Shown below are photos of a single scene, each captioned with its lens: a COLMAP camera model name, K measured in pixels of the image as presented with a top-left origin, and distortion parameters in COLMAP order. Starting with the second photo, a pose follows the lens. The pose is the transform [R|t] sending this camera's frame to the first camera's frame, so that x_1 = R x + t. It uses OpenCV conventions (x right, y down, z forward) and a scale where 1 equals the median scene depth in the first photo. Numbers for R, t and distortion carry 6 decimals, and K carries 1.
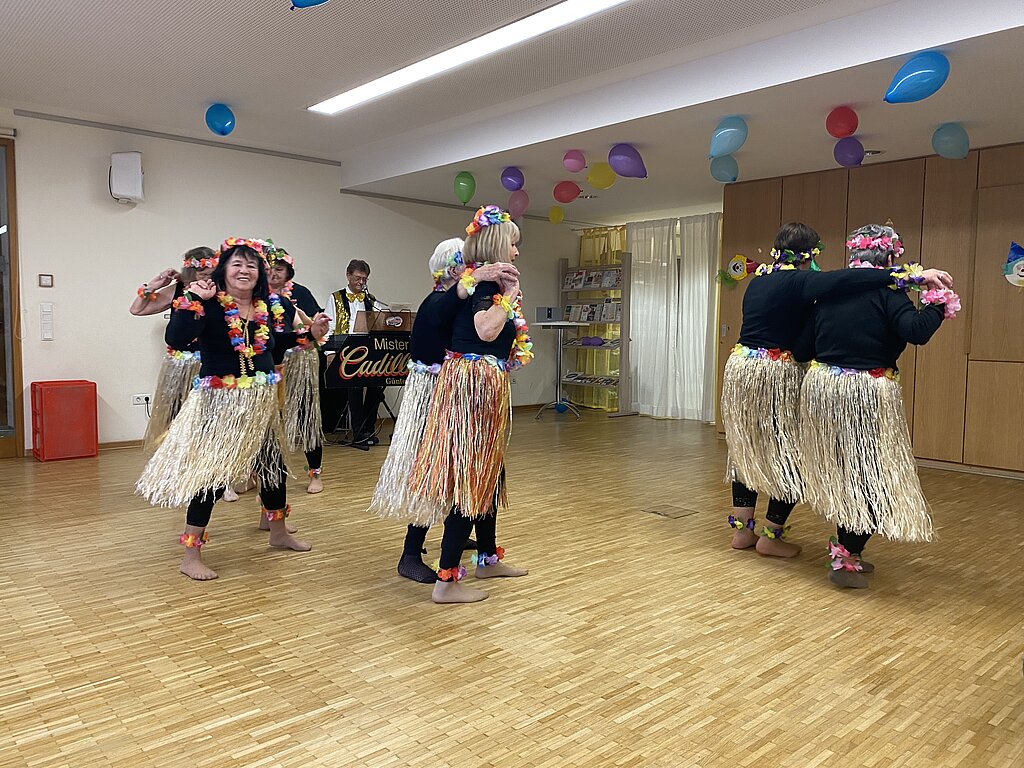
lens RADIAL K [[772.4, 0, 512.2], [0, 772.4, 376.8], [0, 0, 1]] dist [-0.026715, 0.000345]
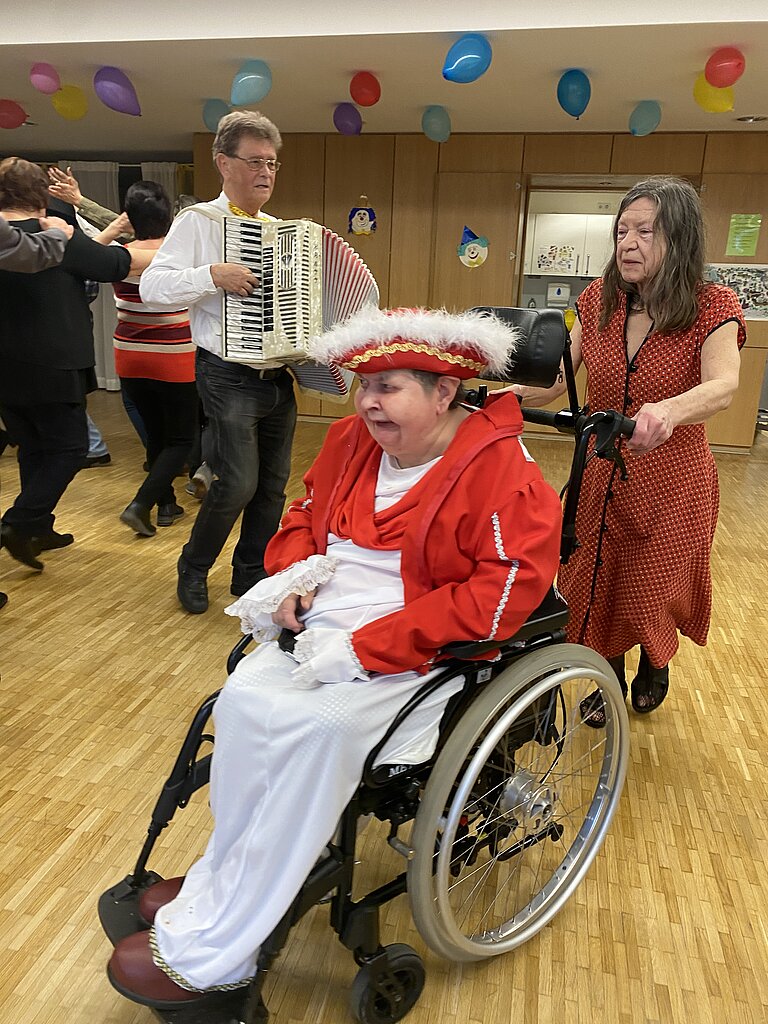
lens RADIAL K [[772.4, 0, 385.2], [0, 772.4, 508.2], [0, 0, 1]] dist [-0.026715, 0.000345]
pose [[0.803199, -0.137047, 0.579732, -0.247946], [0.006844, 0.975236, 0.221061, -0.034723], [-0.595671, -0.173588, 0.784247, 0.169945]]
